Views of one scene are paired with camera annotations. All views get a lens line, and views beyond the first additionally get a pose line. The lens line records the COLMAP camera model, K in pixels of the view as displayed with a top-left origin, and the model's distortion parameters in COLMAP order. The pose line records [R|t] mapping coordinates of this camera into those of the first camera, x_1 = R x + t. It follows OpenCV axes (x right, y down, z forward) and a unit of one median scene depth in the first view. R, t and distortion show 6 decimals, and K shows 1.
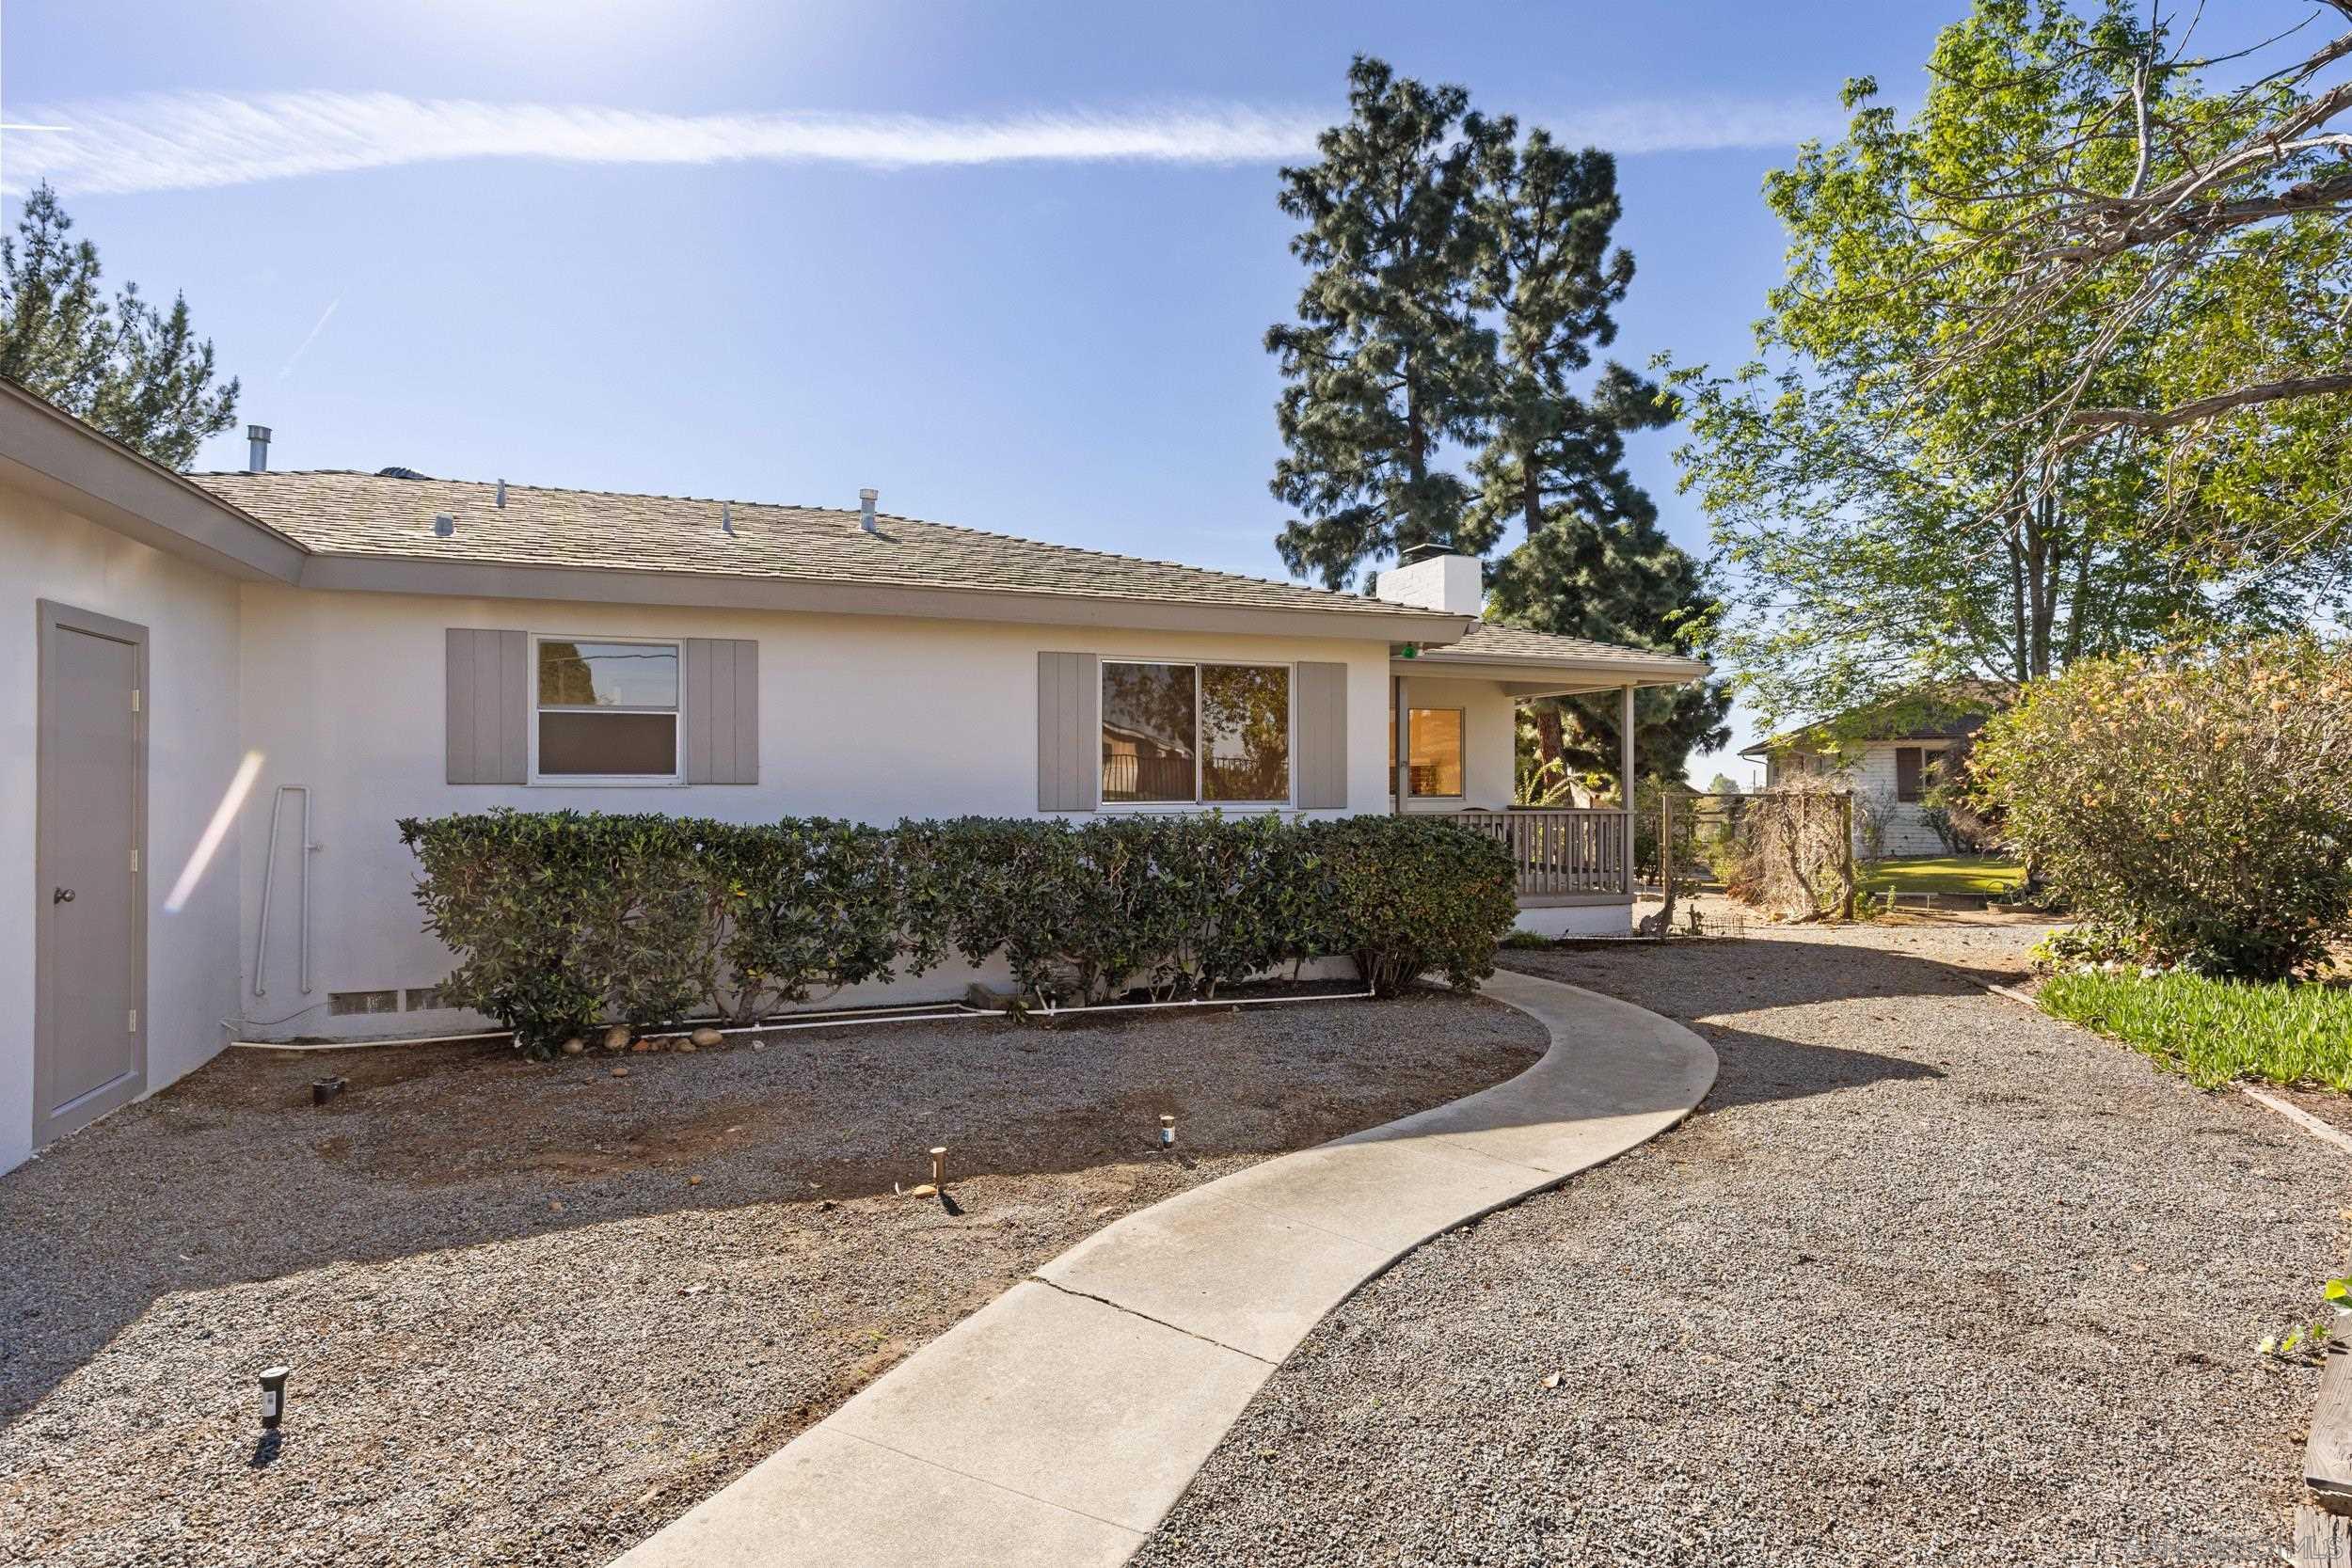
lens RADIAL K [[1209.4, 0, 1168.8], [0, 1209.4, 780.3], [0, 0, 1]] dist [0.004866, 0.001153]
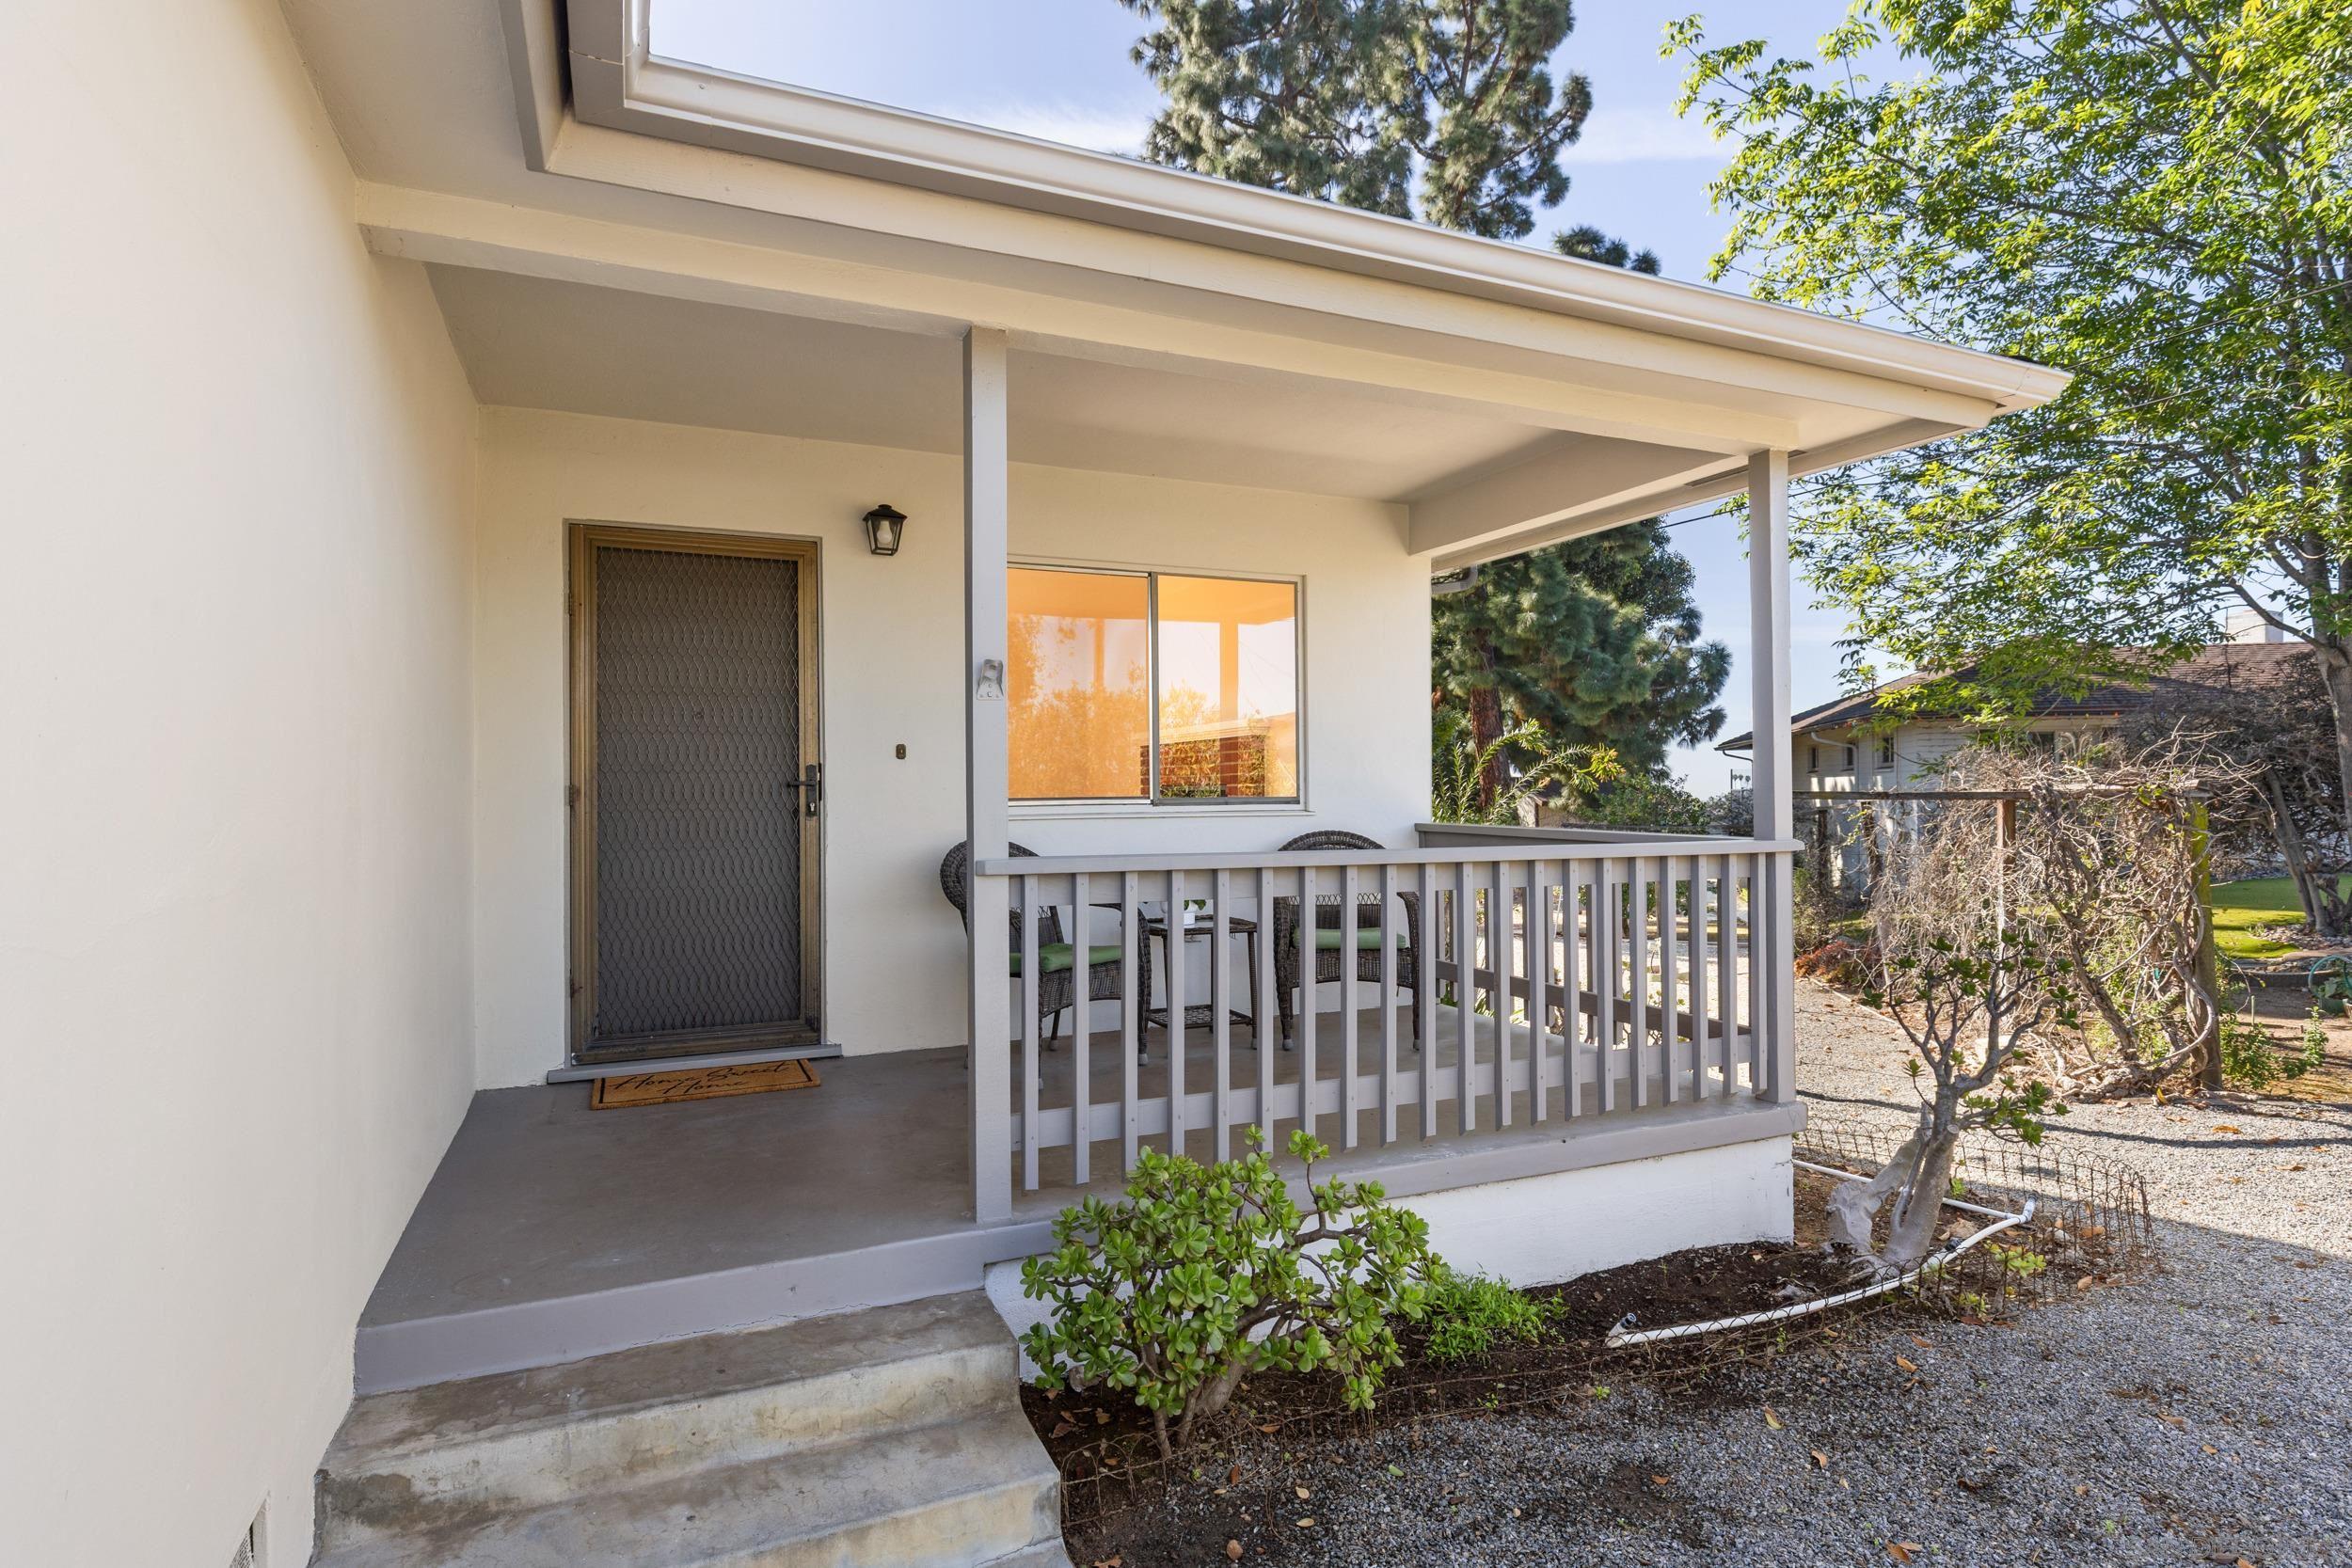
lens RADIAL K [[1209.4, 0, 1169.5], [0, 1209.4, 784.7], [0, 0, 1]] dist [0.004866, 0.001153]
pose [[0.998386, -0.006760, 0.056387, 0.077982], [0.006990, 0.999968, -0.003886, 0.003536], [-0.056359, 0.004274, 0.998401, 0.266815]]
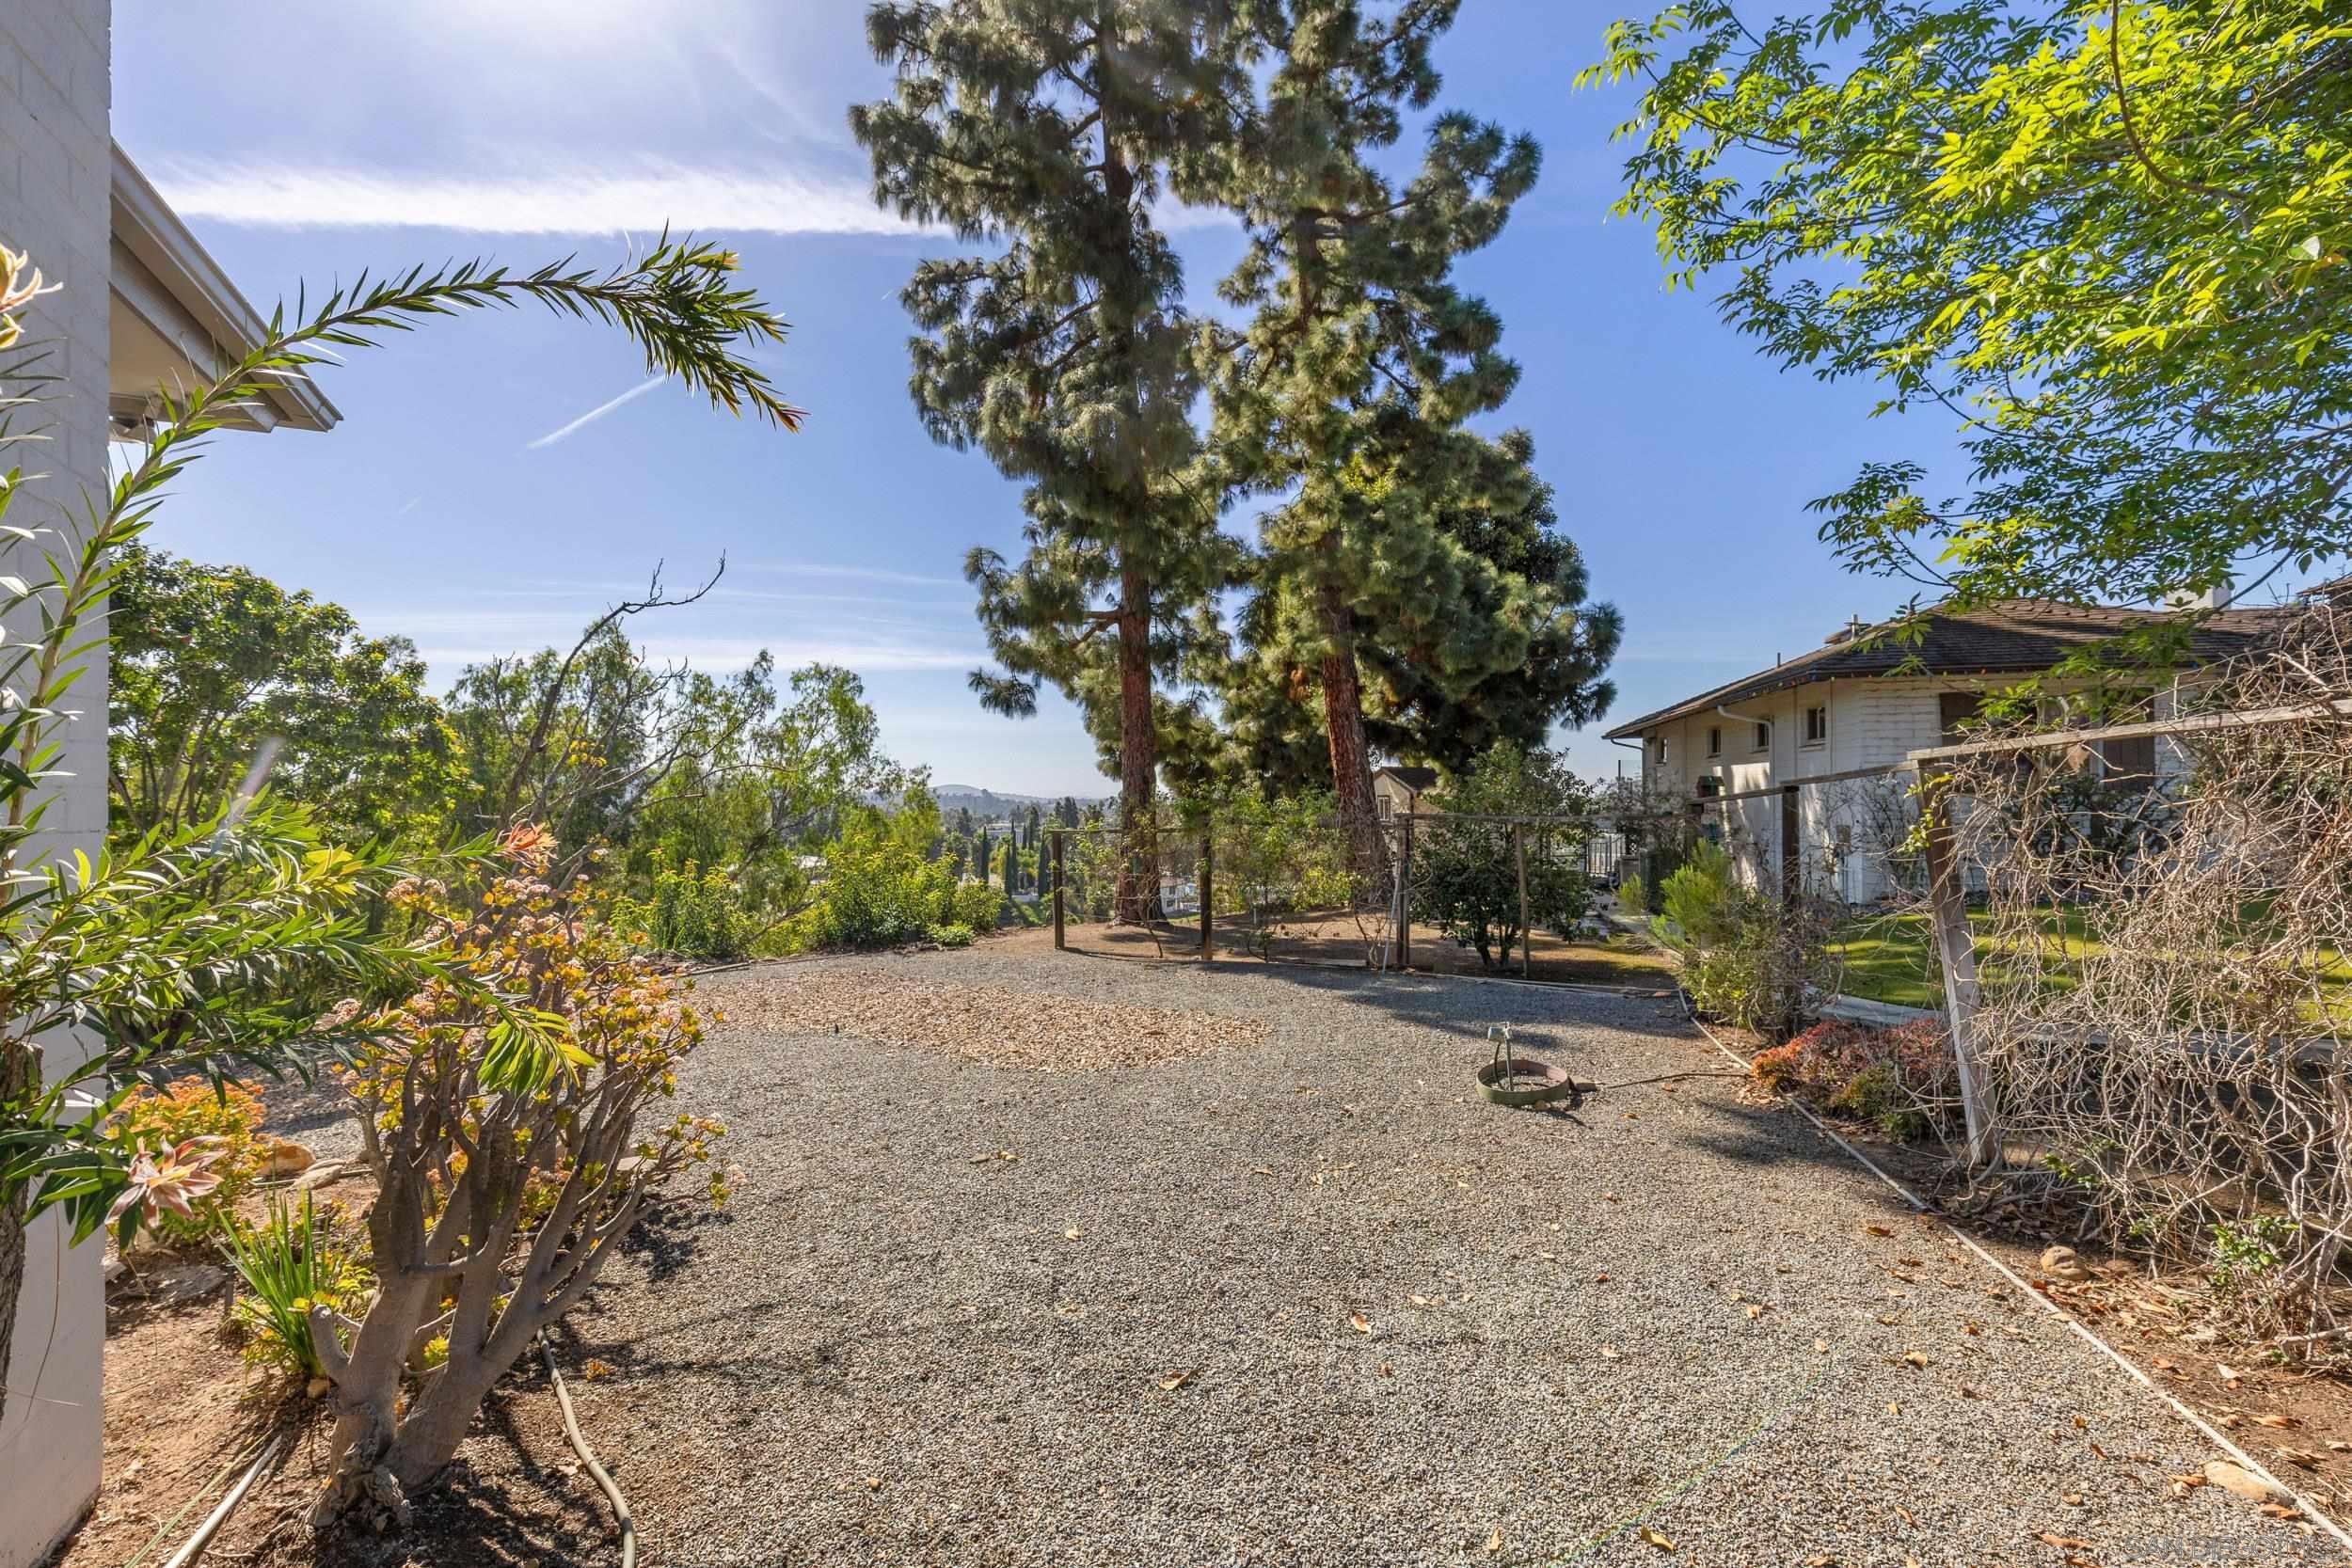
lens RADIAL K [[1001.6, 0, 1191.9], [0, 1001.6, 790.7], [0, 0, 1]] dist [0.002370, 0.000070]
pose [[0.995741, -0.005552, 0.092022, 0.187244], [0.005596, 0.999984, -0.000217, 0.012168], [-0.092020, 0.000731, 0.995757, 0.479537]]
